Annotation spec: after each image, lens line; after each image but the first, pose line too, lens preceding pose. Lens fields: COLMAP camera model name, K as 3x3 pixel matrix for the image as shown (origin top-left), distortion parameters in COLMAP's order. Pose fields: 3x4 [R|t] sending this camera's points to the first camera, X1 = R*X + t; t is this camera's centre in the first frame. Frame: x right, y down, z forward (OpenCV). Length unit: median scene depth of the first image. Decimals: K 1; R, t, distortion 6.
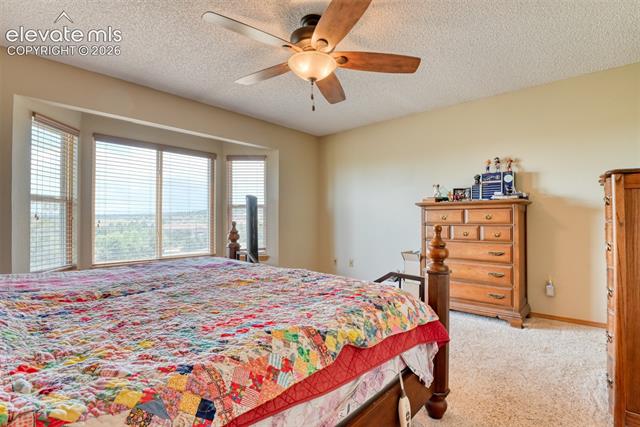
lens RADIAL K [[315.1, 0, 315.1], [0, 315.1, 215.6], [0, 0, 1]] dist [-0.018724, -0.000587]
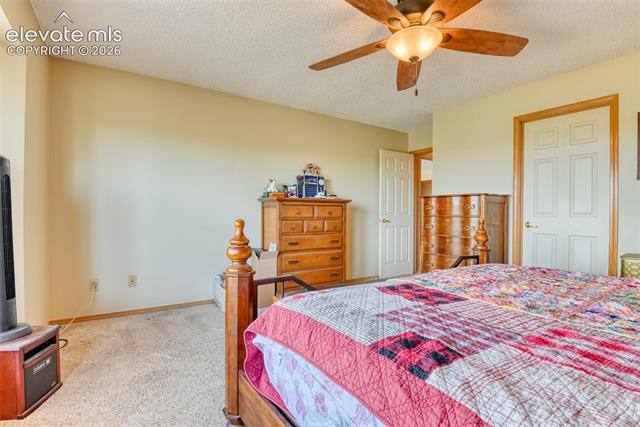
lens RADIAL K [[315.1, 0, 315.8], [0, 315.1, 215.3], [0, 0, 1]] dist [-0.018724, -0.000587]
pose [[0.230184, -0.003109, 0.973142, -0.640373], [-0.015610, 0.999854, 0.006887, 0.007050], [-0.973022, -0.016776, 0.230102, 0.731338]]
